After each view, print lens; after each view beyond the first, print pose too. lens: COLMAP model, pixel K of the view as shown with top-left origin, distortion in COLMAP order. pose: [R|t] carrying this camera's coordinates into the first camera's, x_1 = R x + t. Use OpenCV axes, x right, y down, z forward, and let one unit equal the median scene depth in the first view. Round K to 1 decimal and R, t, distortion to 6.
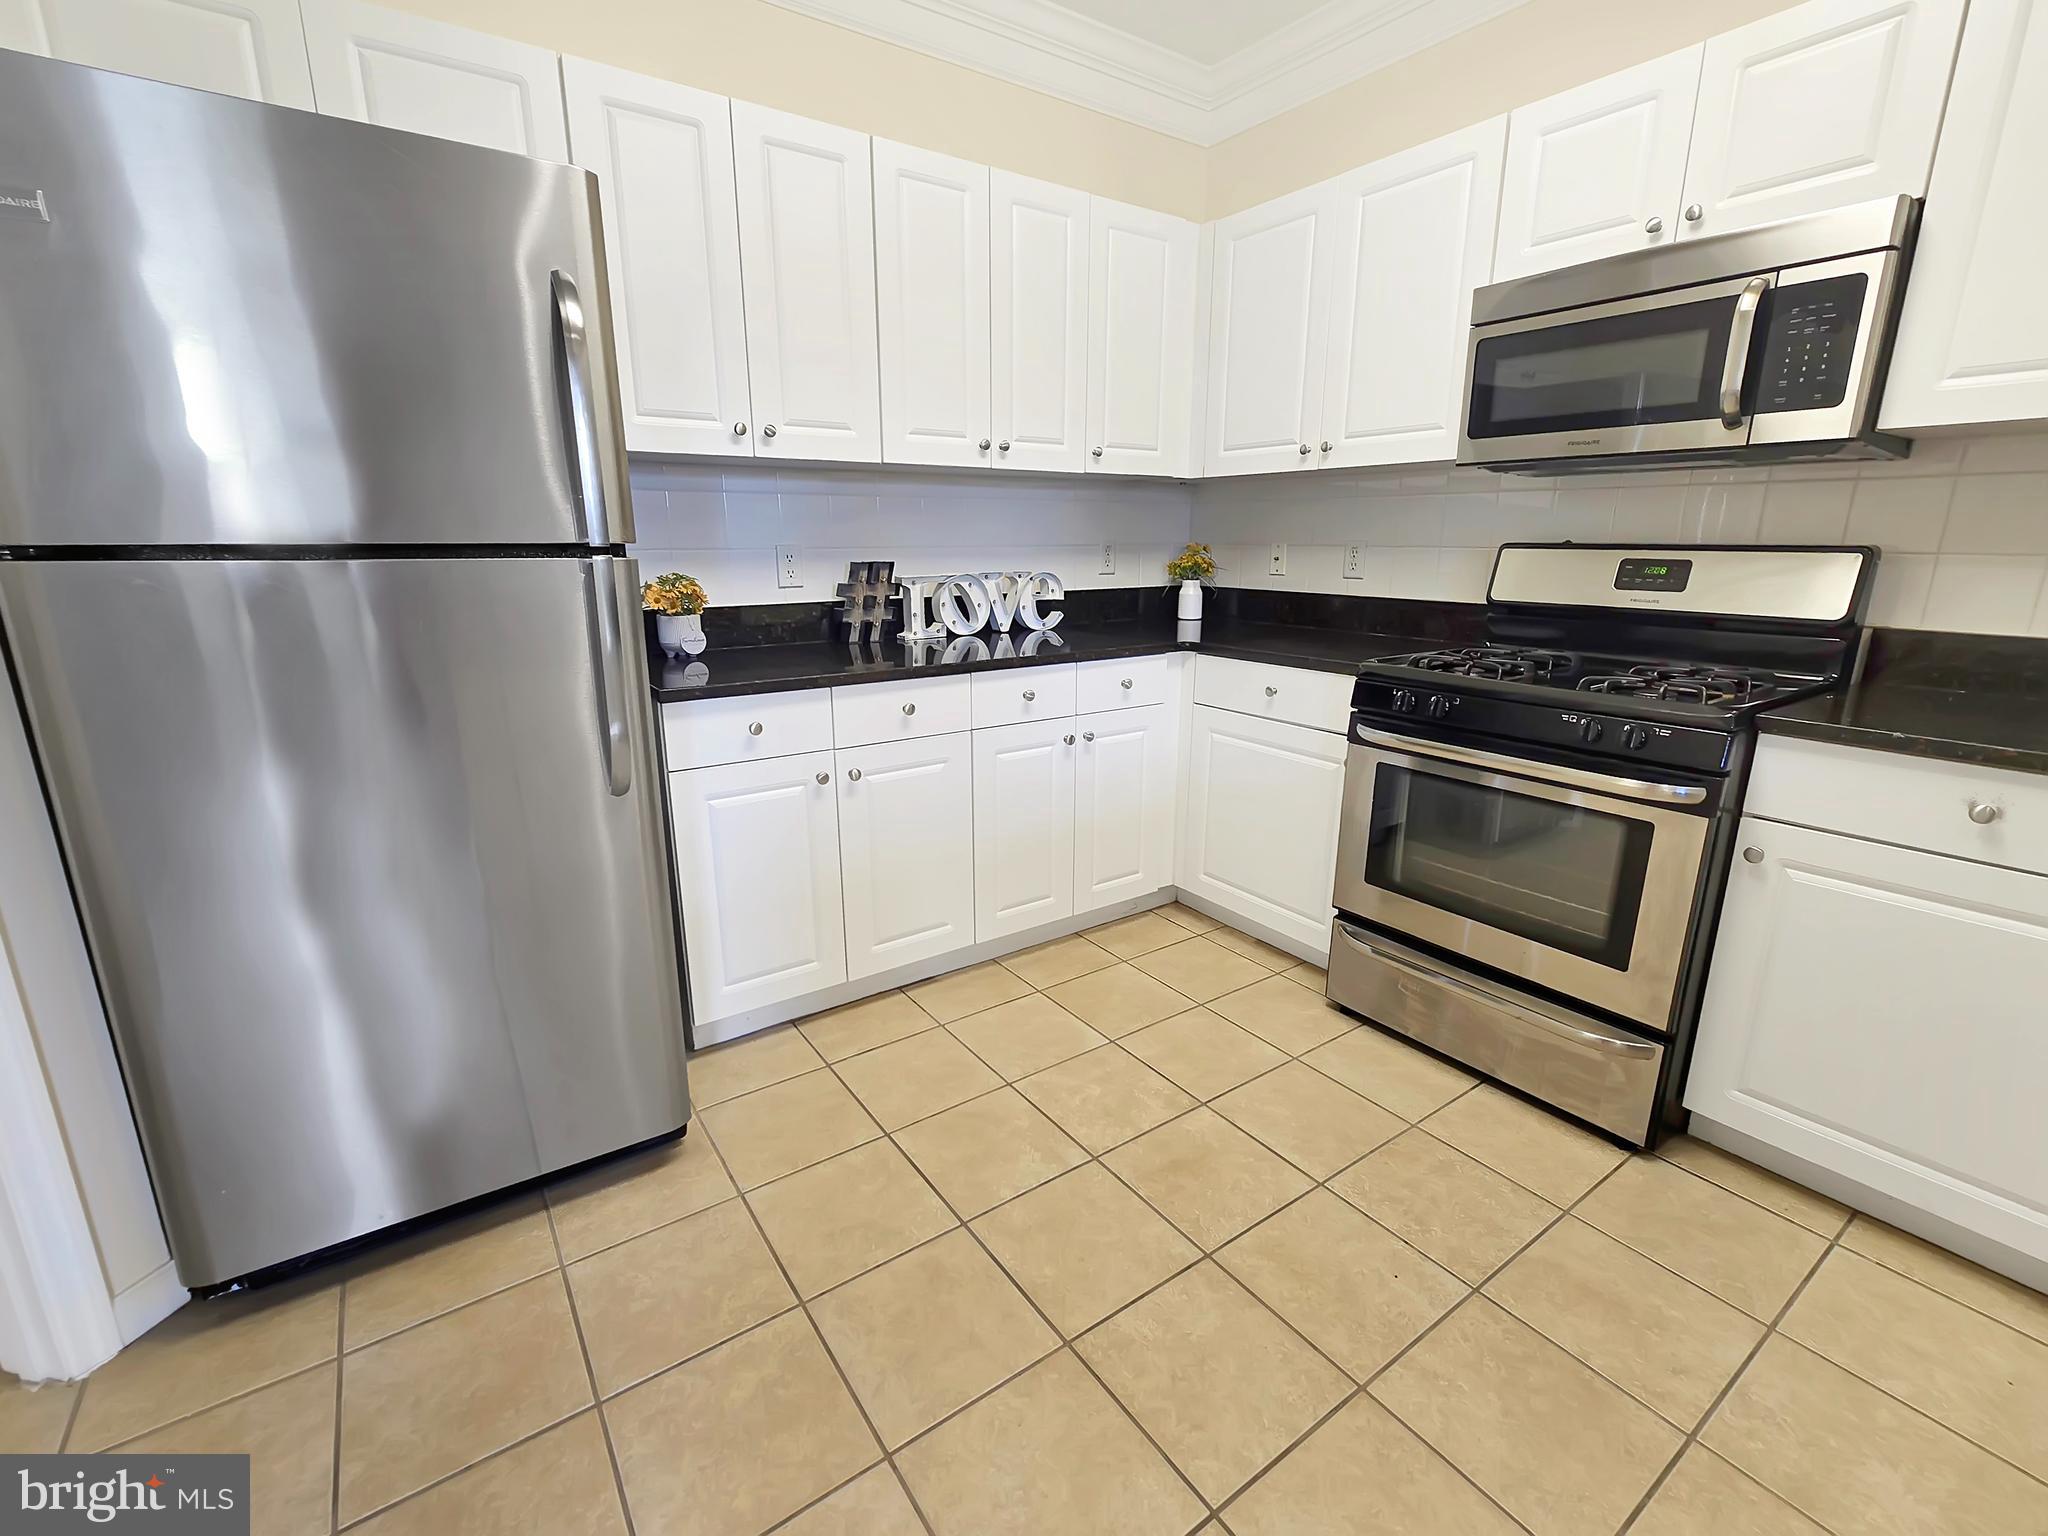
lens RADIAL K [[923.8, 0, 997.2], [0, 923.8, 777.8], [0, 0, 1]] dist [-0.002157, -0.001102]
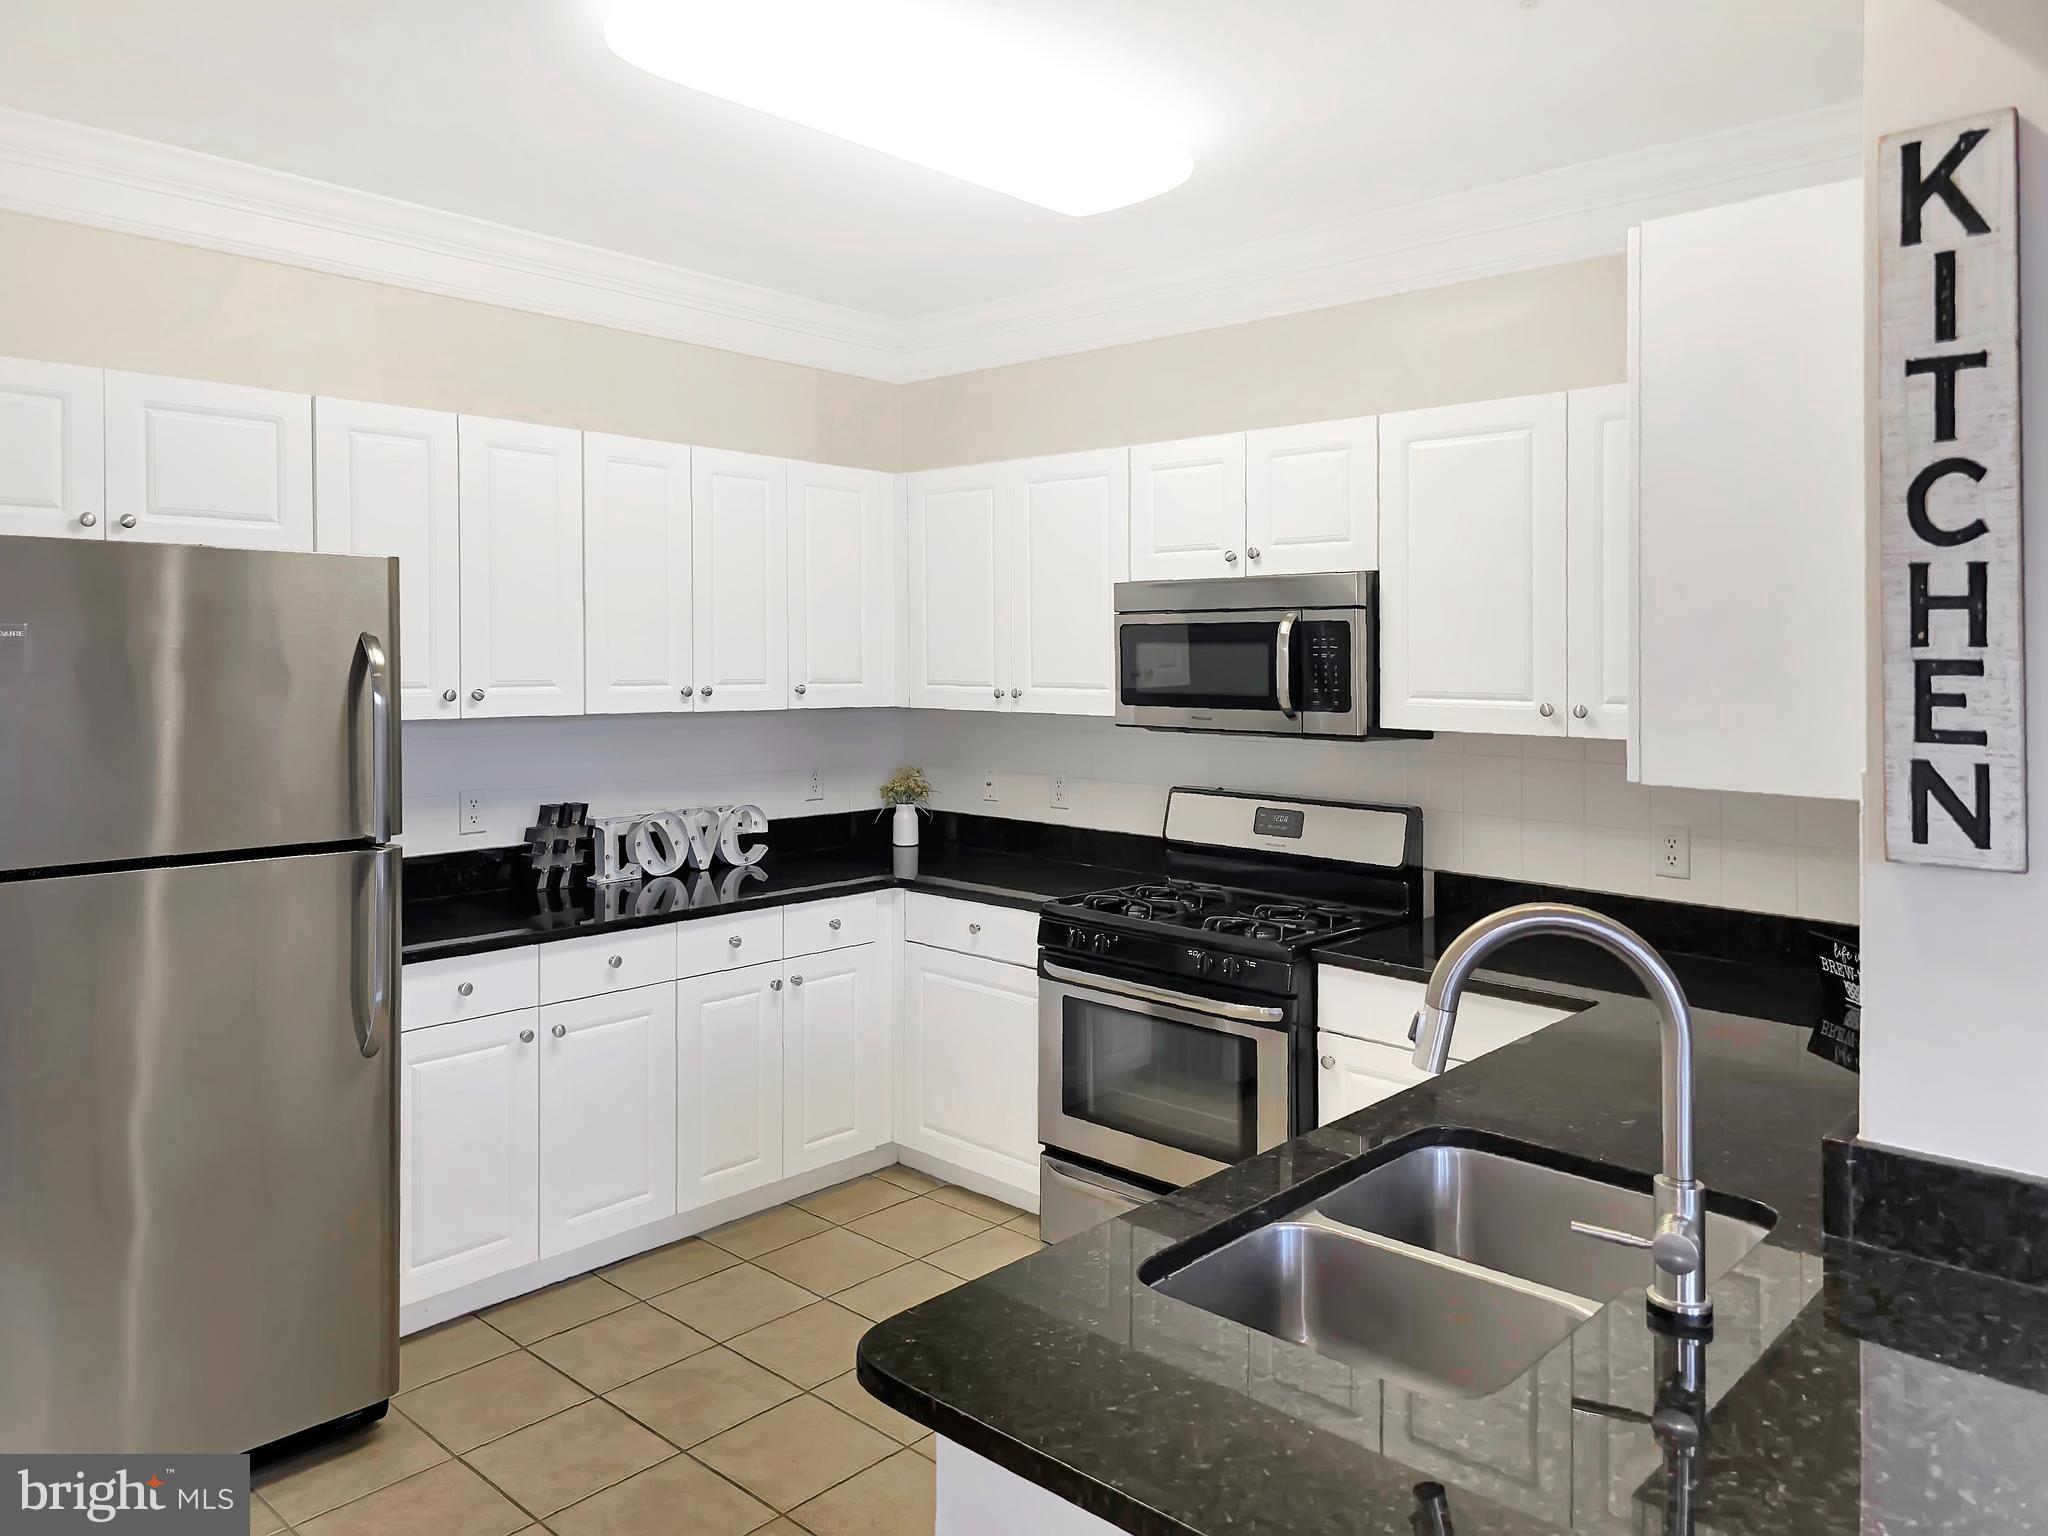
lens RADIAL K [[1426.7, 0, 960.3], [0, 1426.7, 715.9], [0, 0, 1]] dist [0.053253, -0.009963]
pose [[0.978675, -0.000029, 0.205415, -0.049843], [0.045383, 0.975319, -0.216085, 0.019549], [-0.200339, 0.220799, 0.954522, -0.650525]]
